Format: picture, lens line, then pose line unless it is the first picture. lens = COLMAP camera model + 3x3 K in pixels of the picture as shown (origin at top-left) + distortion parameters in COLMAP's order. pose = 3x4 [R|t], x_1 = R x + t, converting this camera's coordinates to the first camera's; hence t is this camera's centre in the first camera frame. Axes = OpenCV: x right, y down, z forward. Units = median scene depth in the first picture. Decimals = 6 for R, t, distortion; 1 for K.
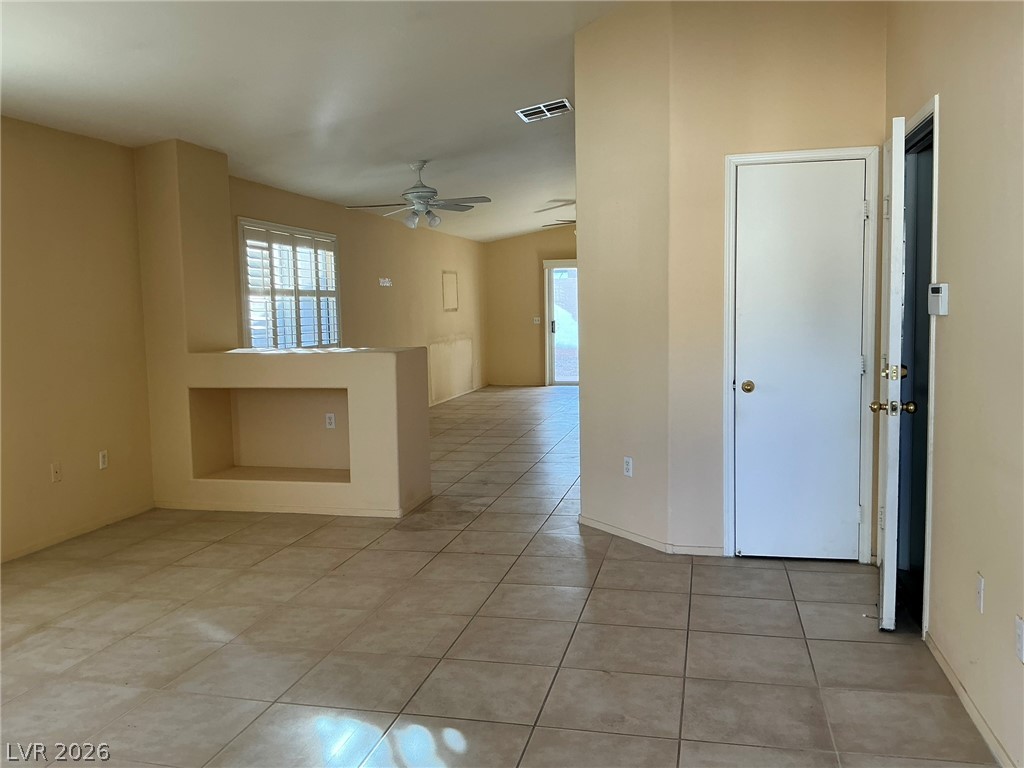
lens RADIAL K [[856.9, 0, 513.6], [0, 856.9, 380.8], [0, 0, 1]] dist [0.137548, -0.291144]
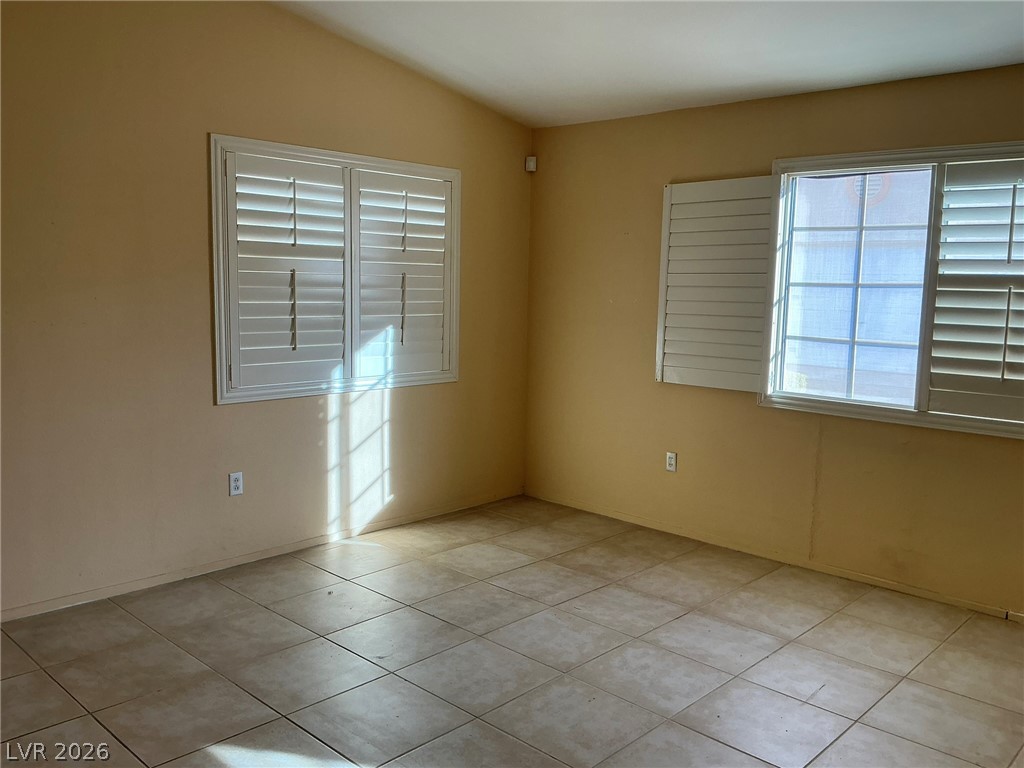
lens RADIAL K [[856.9, 0, 513.6], [0, 856.9, 380.8], [0, 0, 1]] dist [0.137548, -0.291144]
pose [[-0.509154, 0.104399, -0.854320, 0.417956], [-0.091166, 0.980490, 0.174150, -0.143055], [0.855833, 0.166554, -0.489703, 1.189651]]
